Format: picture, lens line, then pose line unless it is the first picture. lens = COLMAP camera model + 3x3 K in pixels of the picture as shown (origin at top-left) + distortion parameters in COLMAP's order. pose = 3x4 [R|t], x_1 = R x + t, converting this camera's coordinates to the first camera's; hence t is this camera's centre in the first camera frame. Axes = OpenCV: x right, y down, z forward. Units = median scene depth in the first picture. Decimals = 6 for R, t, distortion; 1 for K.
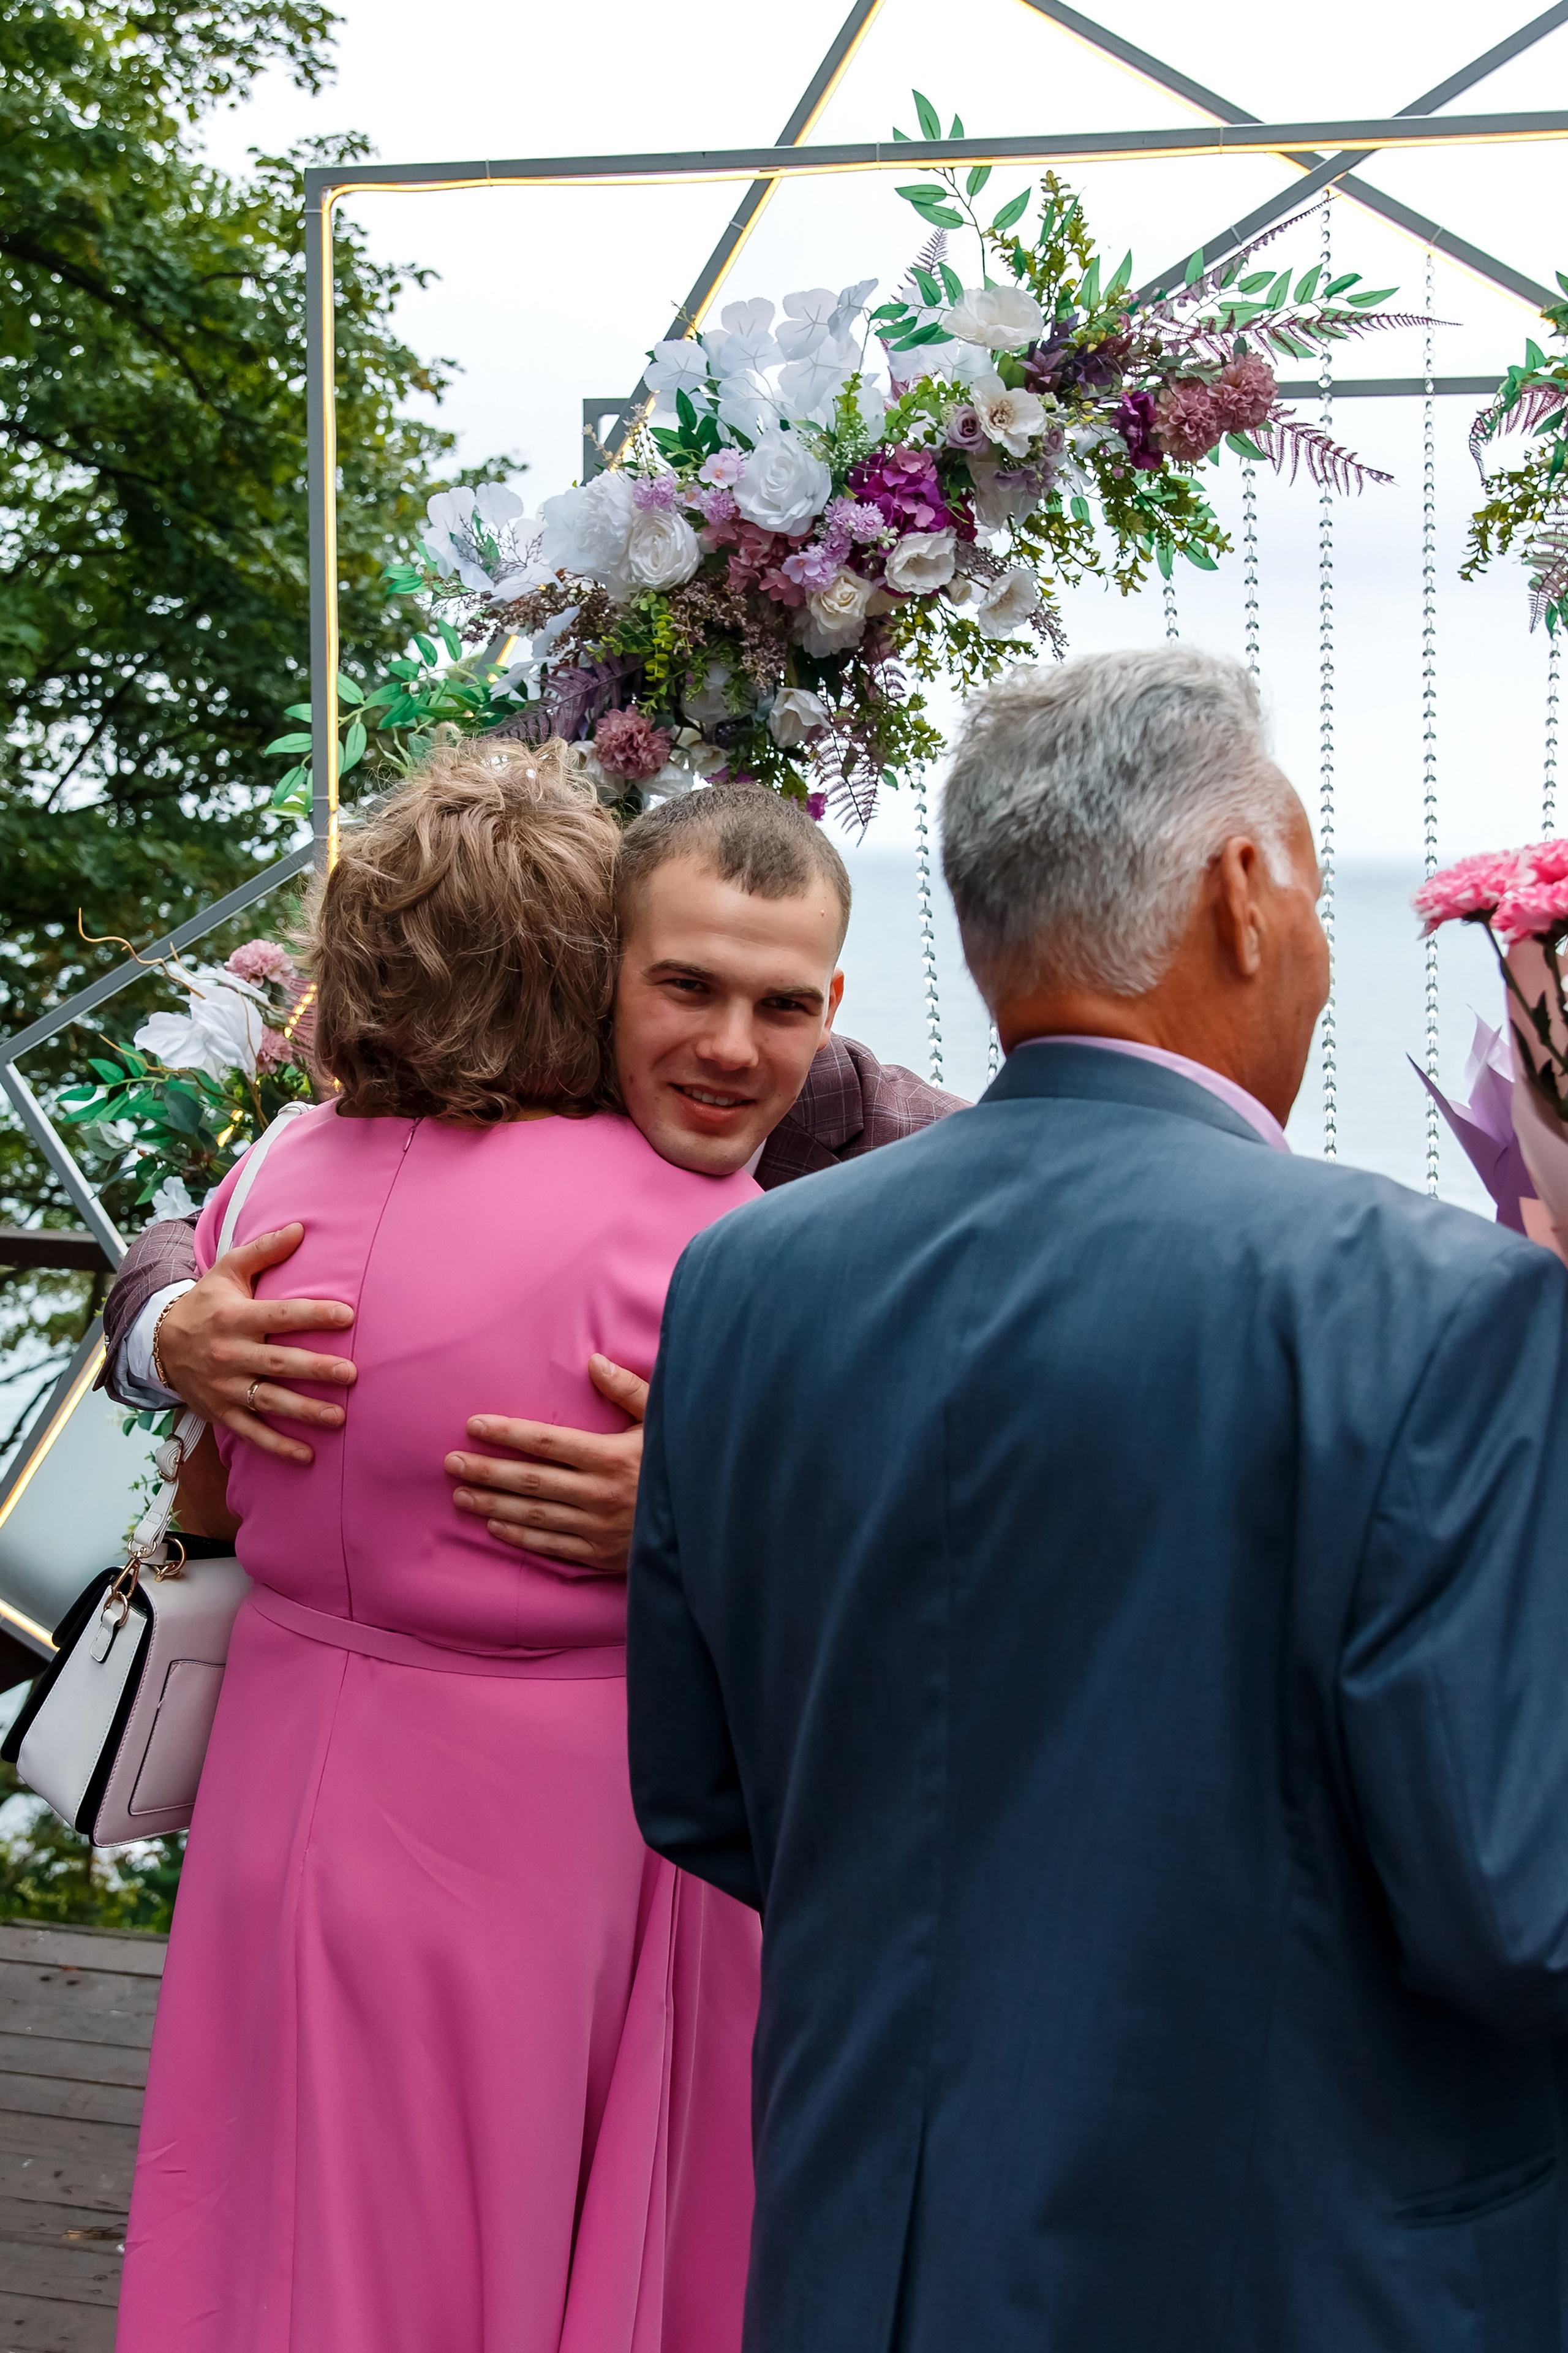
lens RADIAL K [[2925.0, 0, 614.5], [0, 2925.0, 1117.4], [0, 0, 1]] dist [-0.015026, 0.005836]
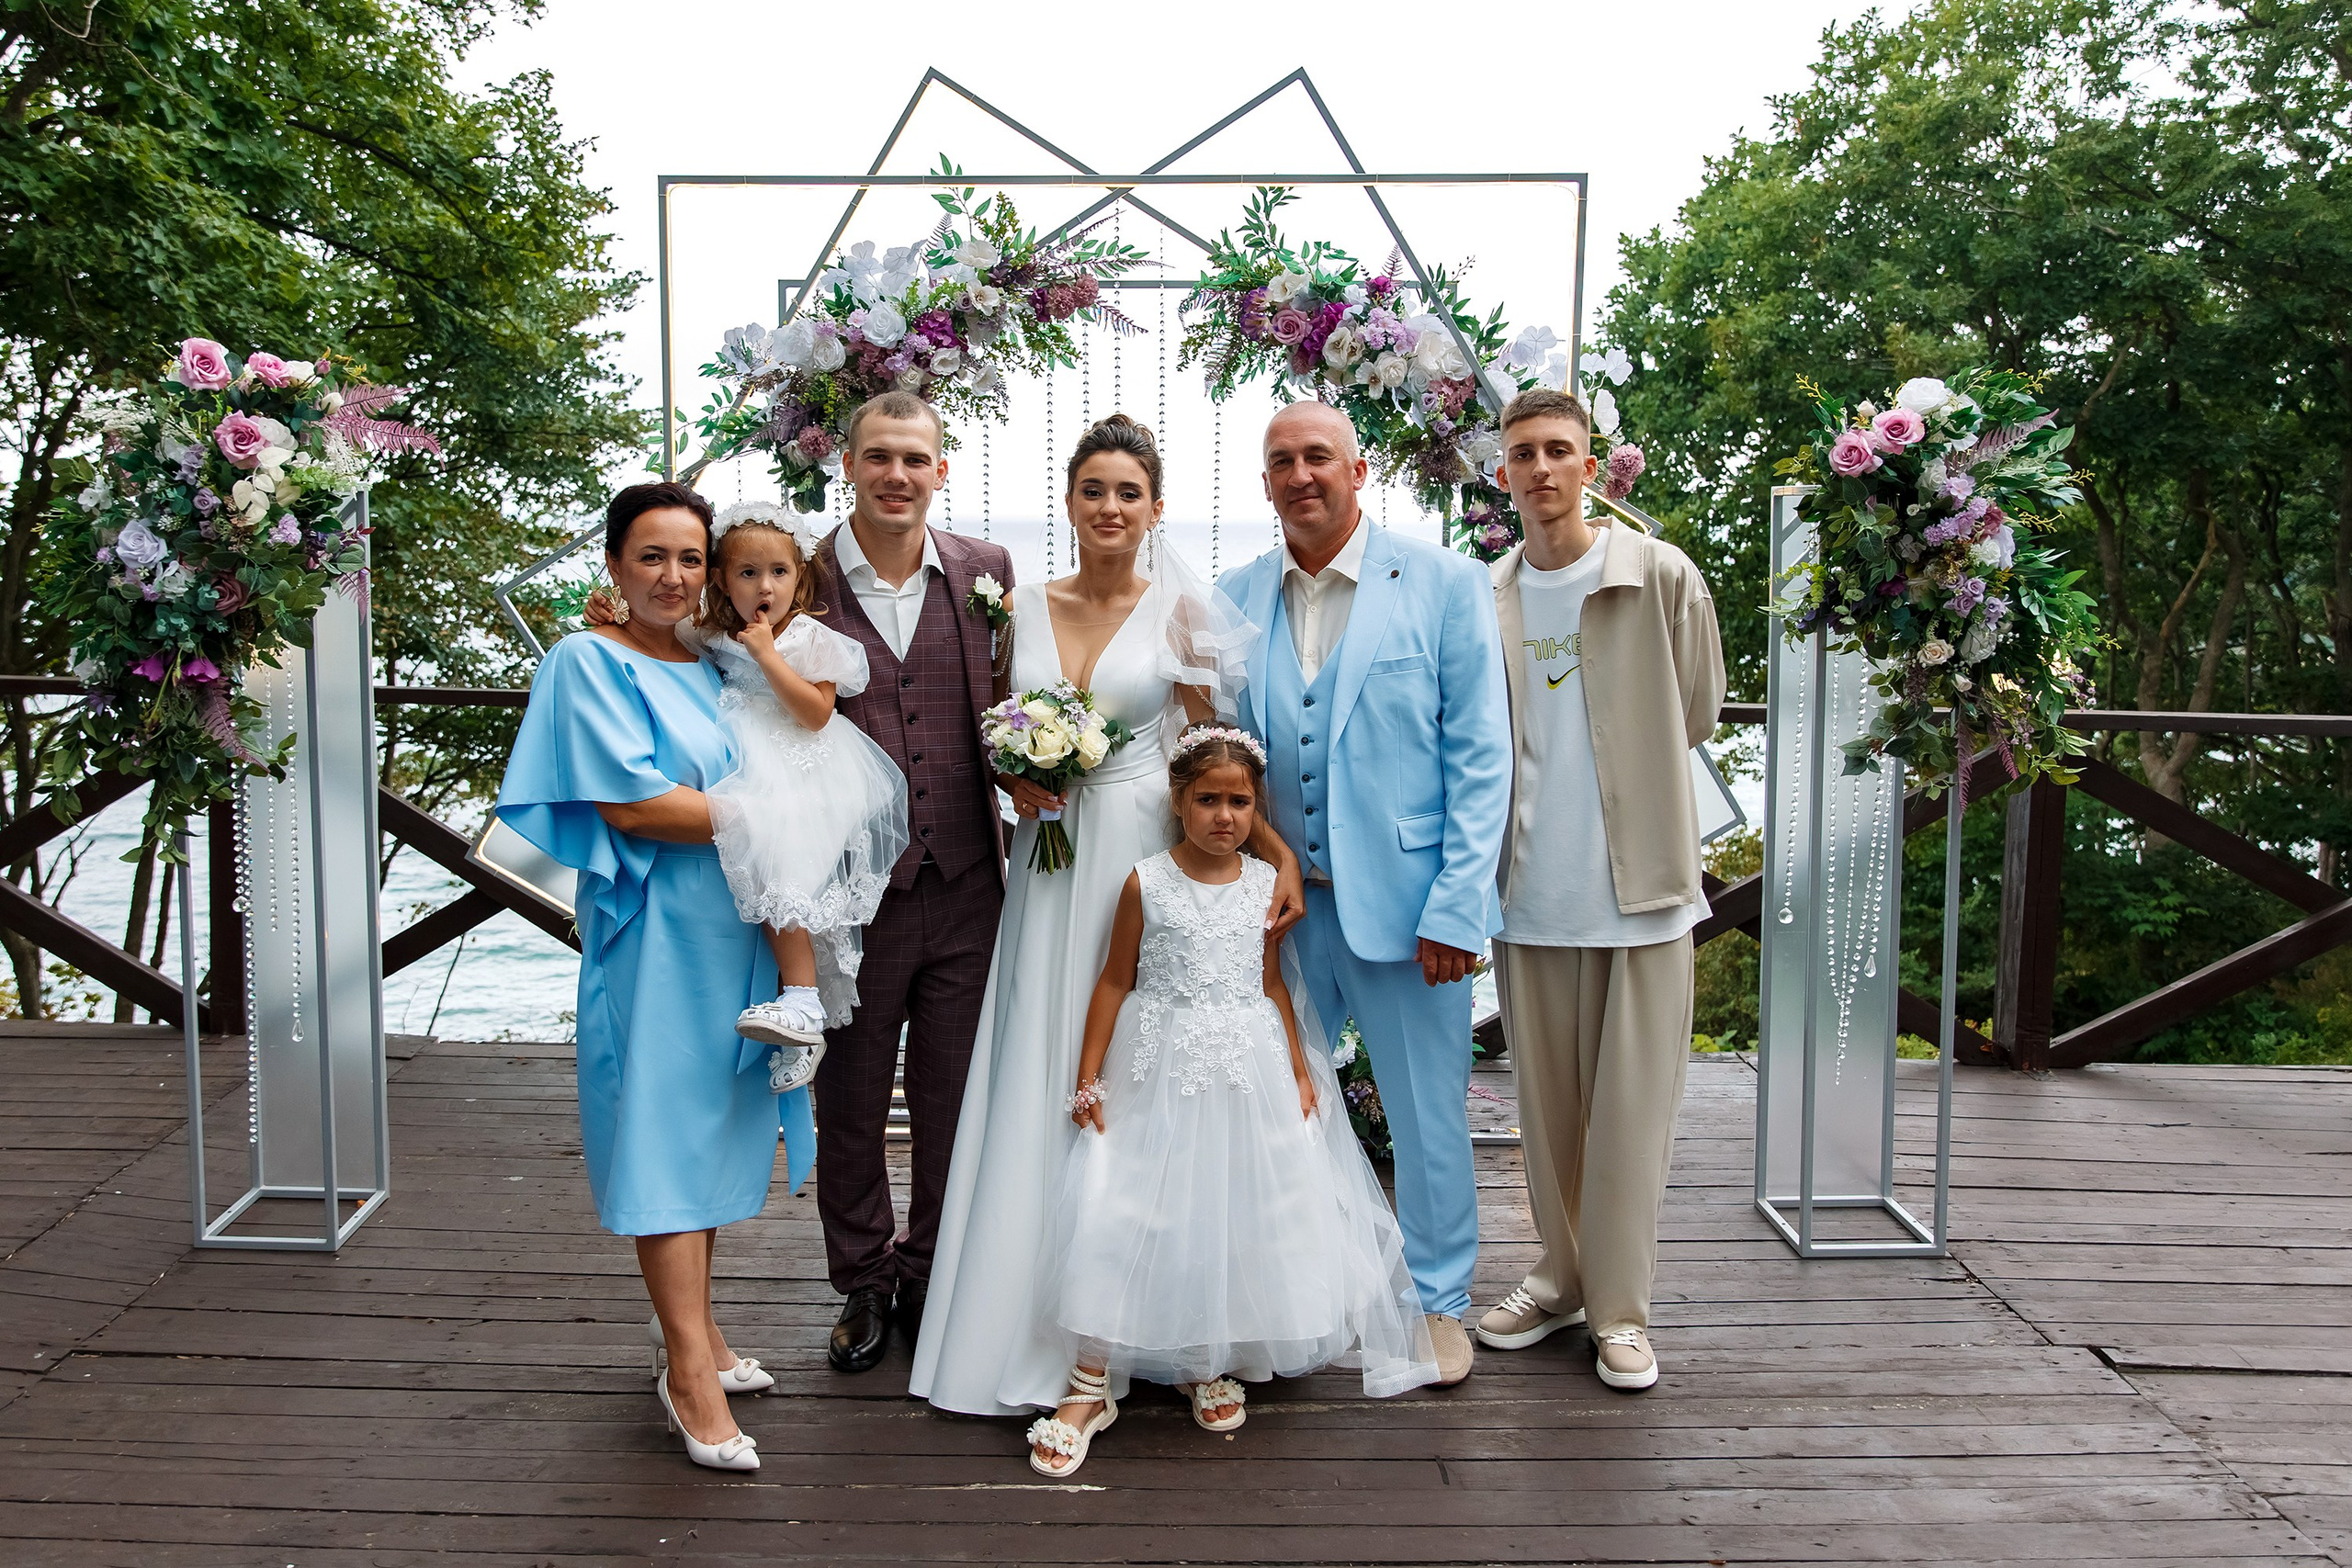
lens RADIAL K [[1897.3, 0, 1085.4], [0, 1897.3, 712.0], [0, 0, 1]] dist [0.002978, -0.008262]
pose [[0.977738, -0.025325, 0.208297, -0.100386], [0.023145, 0.999649, 0.012900, 0.063306], [-0.208551, -0.007791, 0.977981, -0.451652]]
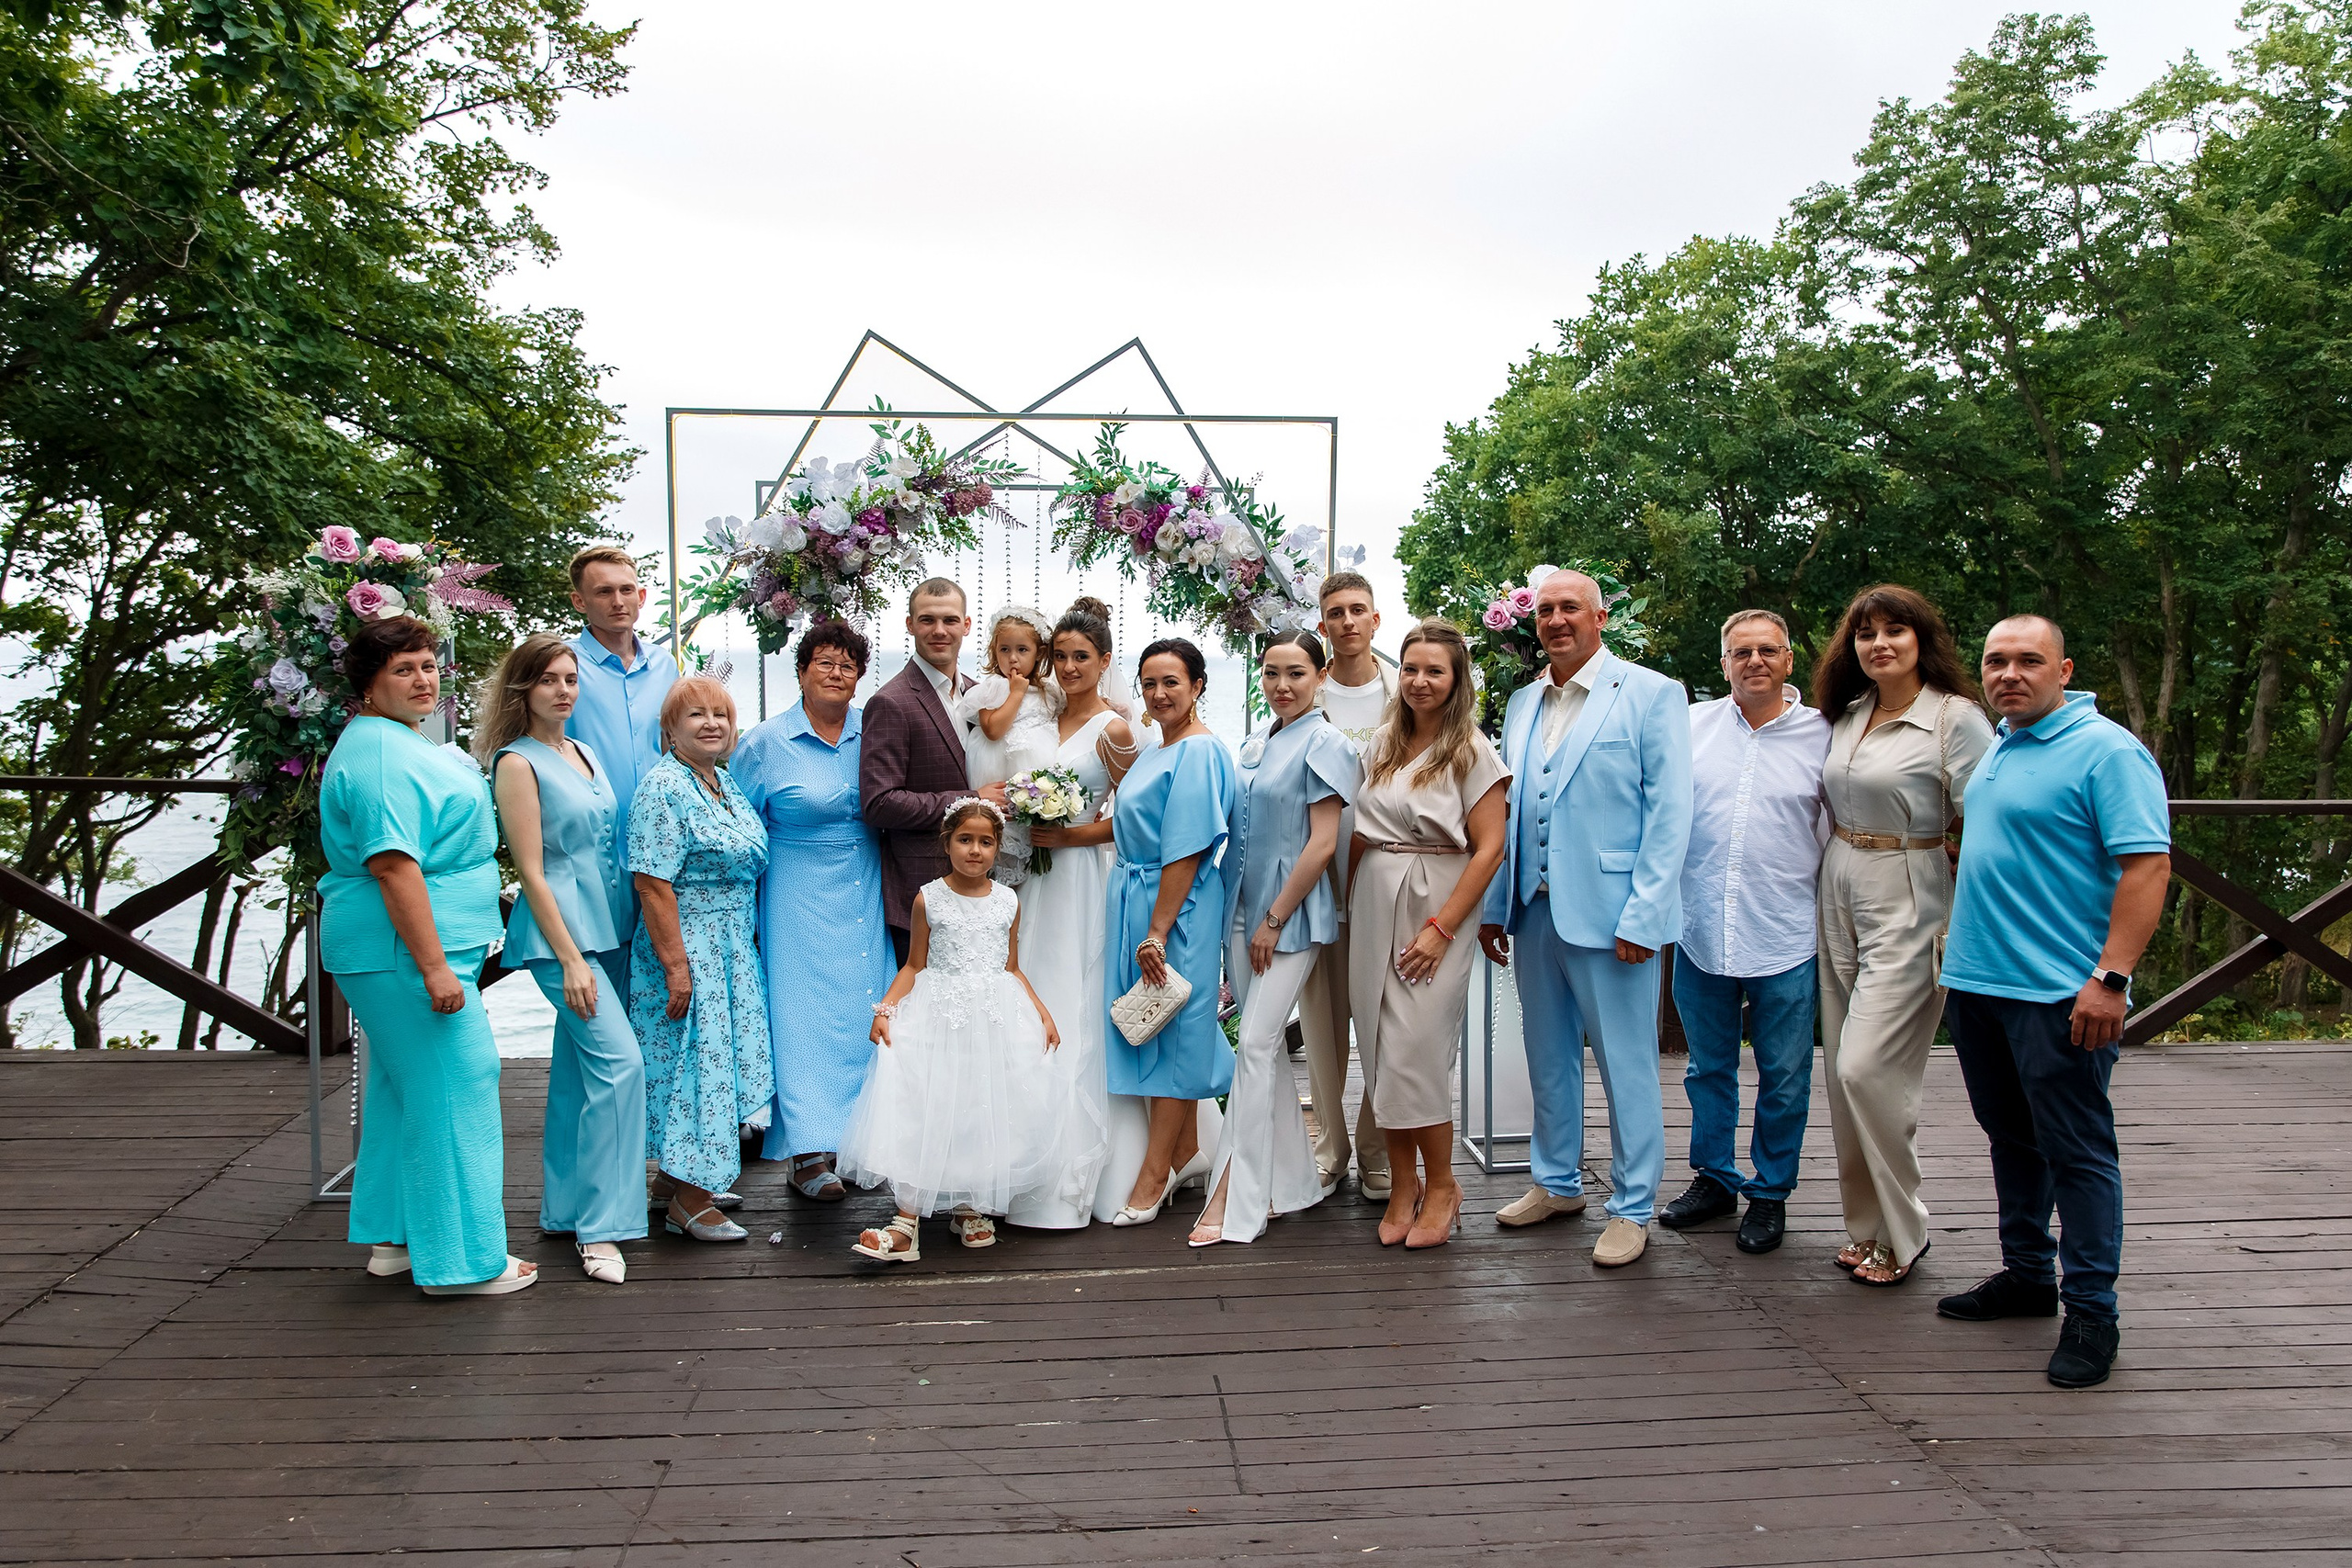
lens RADIAL K [[1635.0, 0, 1179.4], [0, 1635.0, 780.8], [0, 0, 1]] dist [0.004156, -0.002302]
pose [[0.952733, -0.025410, 0.302745, -0.124304], [0.029417, 0.999529, -0.008684, 0.084895], [-0.302382, 0.017179, 0.953032, -0.741528]]
